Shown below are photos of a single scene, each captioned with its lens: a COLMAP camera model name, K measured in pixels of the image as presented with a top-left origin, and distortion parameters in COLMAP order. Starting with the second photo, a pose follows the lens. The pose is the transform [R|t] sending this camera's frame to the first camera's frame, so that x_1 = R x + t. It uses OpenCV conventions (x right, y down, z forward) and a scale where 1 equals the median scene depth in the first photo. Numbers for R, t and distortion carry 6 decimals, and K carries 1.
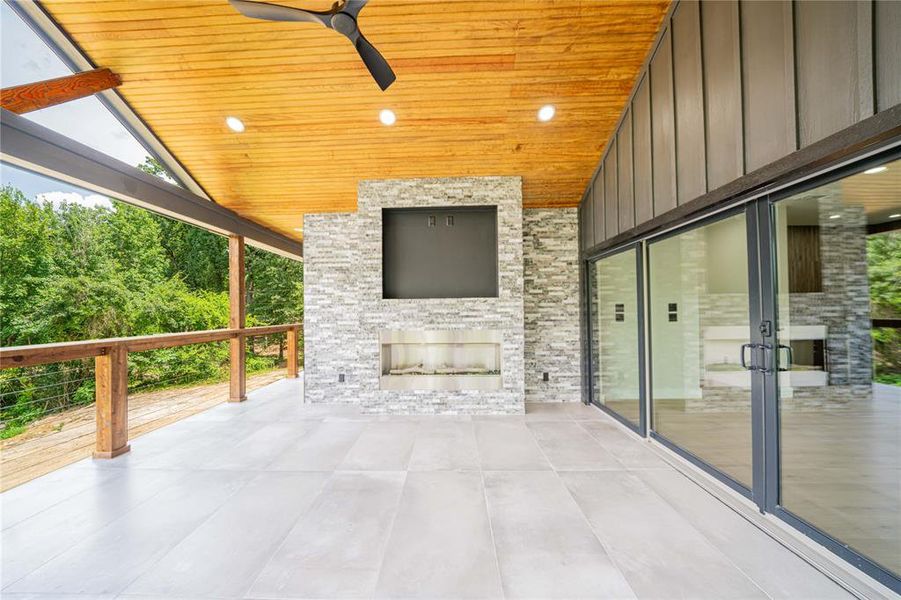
lens RADIAL K [[327.0, 0, 447.5], [0, 327.0, 306.2], [0, 0, 1]] dist [-0.016885, 0.000233]
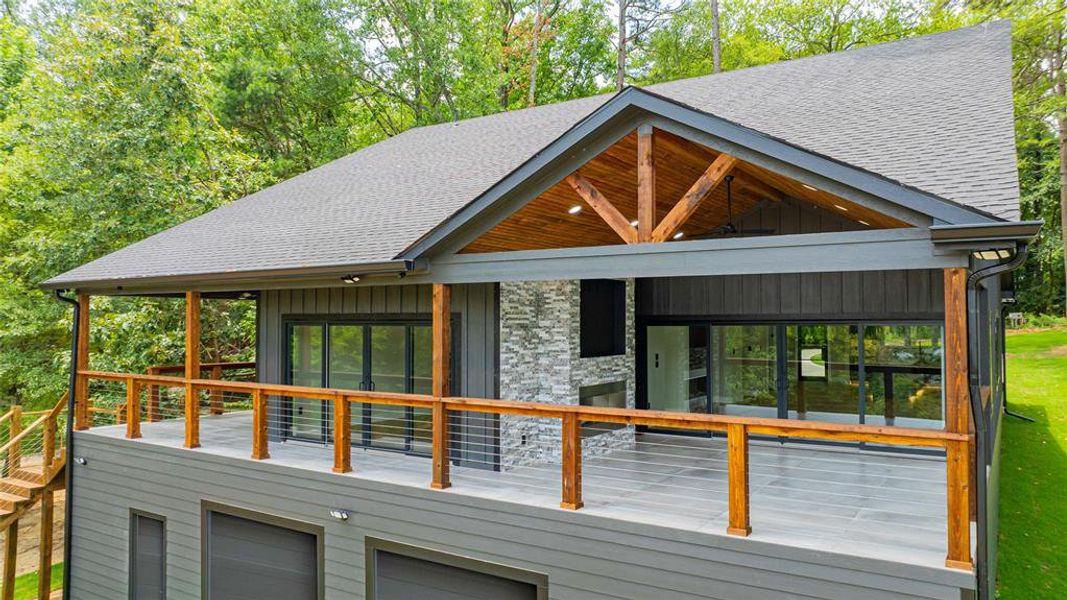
lens RADIAL K [[743.8, 0, 533.5], [0, 743.8, 300.0], [0, 0, 1]] dist [0.001507, 0.000035]
pose [[0.517532, 0.039211, 0.854765, -2.187036], [-0.017399, 0.999225, -0.035303, -0.113607], [-0.855487, 0.003399, 0.517813, -0.158275]]
